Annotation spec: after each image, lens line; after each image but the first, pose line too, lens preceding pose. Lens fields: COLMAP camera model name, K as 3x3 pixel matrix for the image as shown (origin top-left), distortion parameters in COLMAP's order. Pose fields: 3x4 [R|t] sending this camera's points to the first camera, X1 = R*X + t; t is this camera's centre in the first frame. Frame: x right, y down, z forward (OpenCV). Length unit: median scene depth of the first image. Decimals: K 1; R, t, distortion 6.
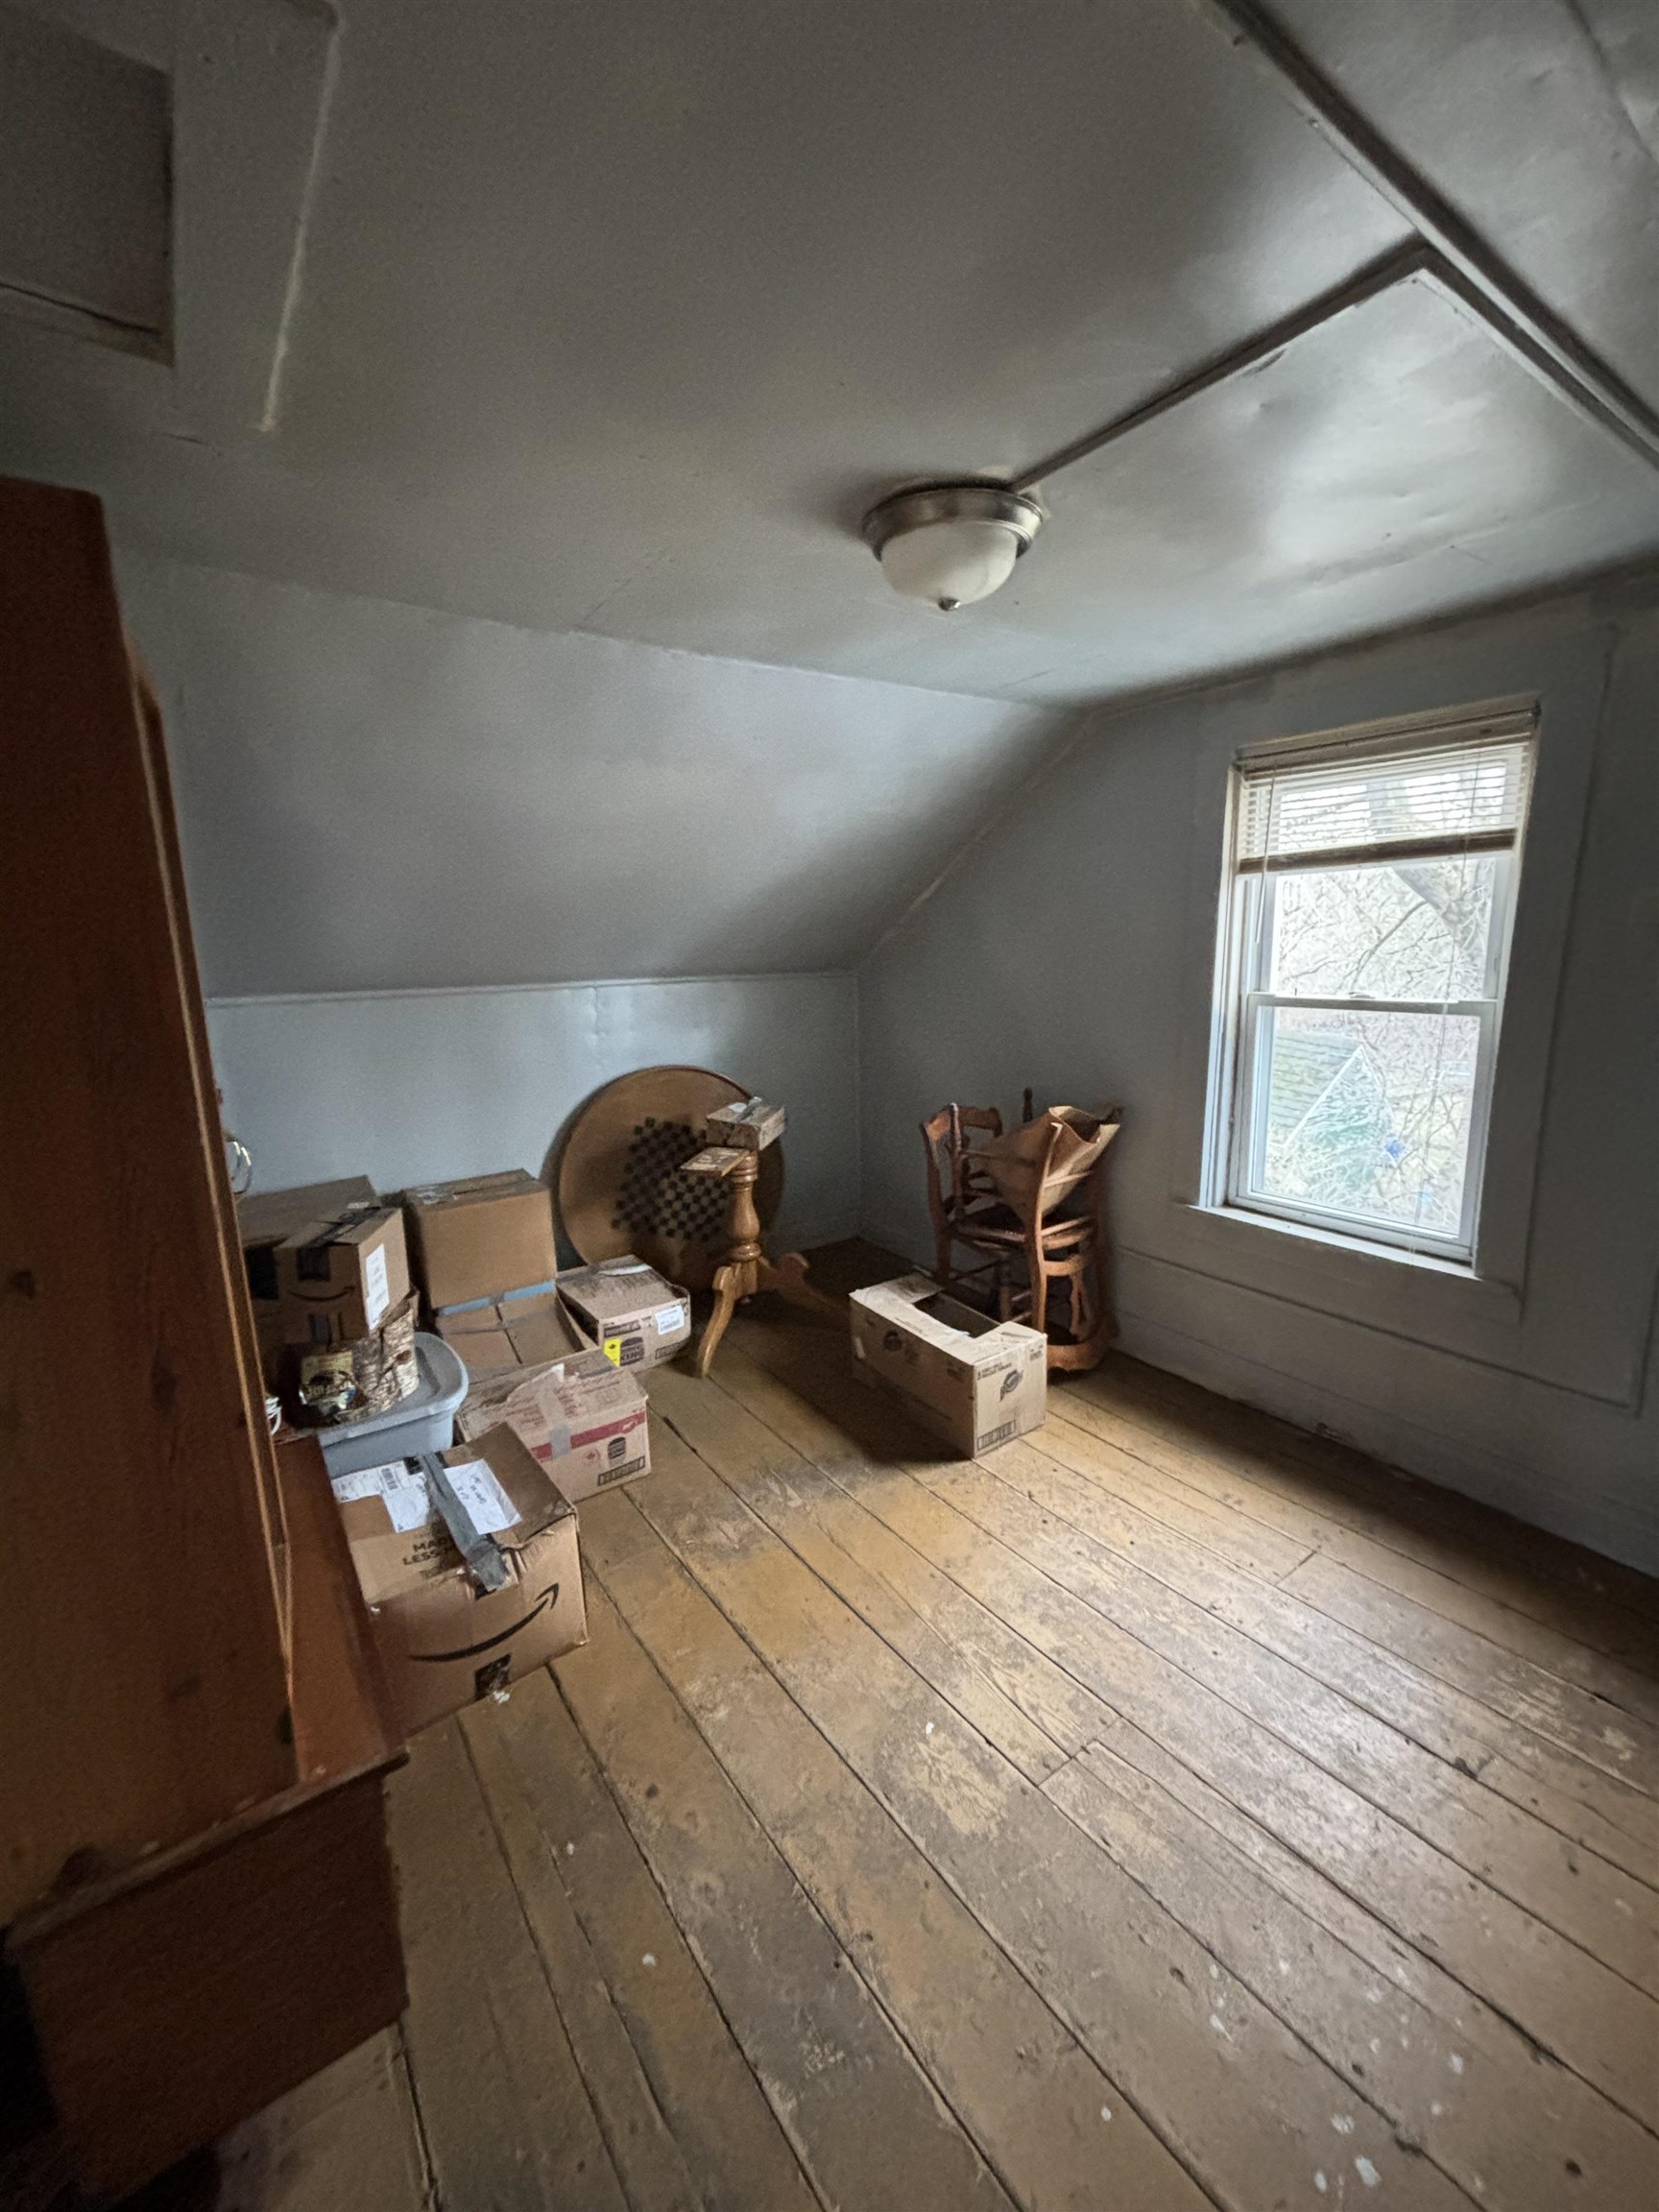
lens RADIAL K [[885.9, 0, 836.1], [0, 885.9, 1114.7], [0, 0, 1]] dist [0.003922, -0.002169]
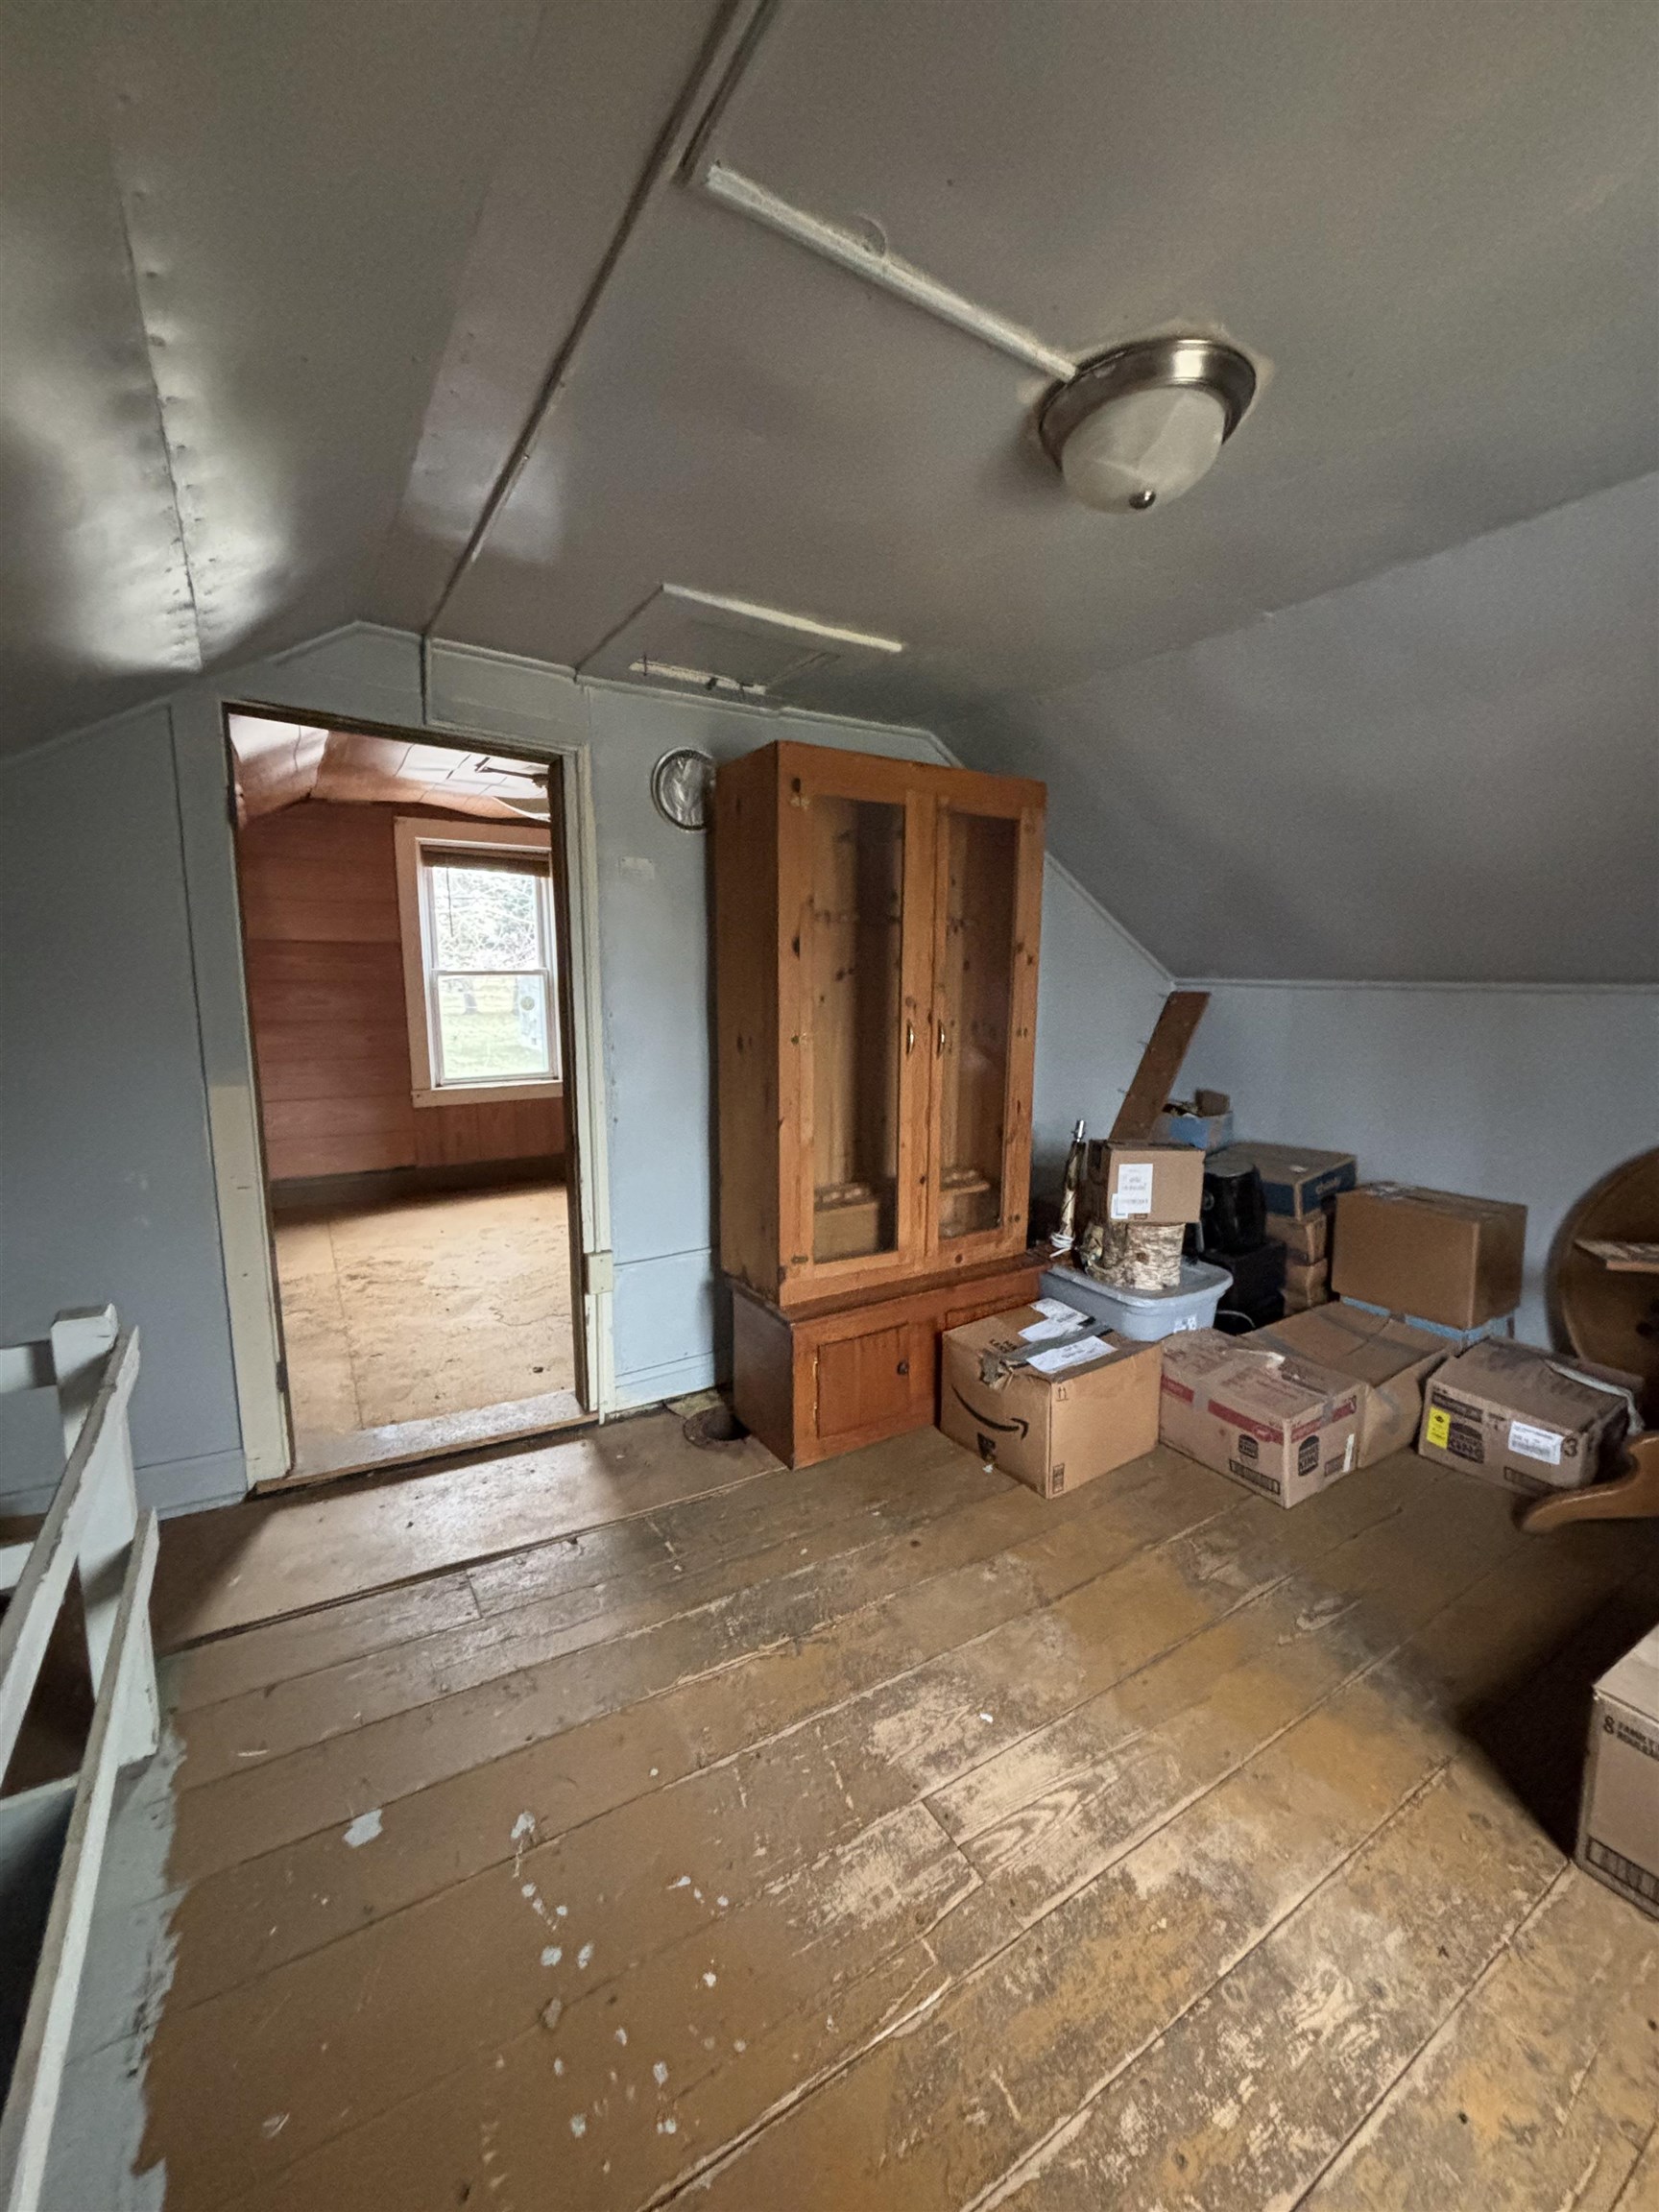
lens RADIAL K [[885.9, 0, 831.3], [0, 885.9, 1105.0], [0, 0, 1]] dist [0.003922, -0.002169]
pose [[-0.067596, 0.154502, -0.985677, 0.807087], [-0.206677, 0.964339, 0.165331, -0.054036], [0.976071, 0.214893, -0.033254, 0.617918]]
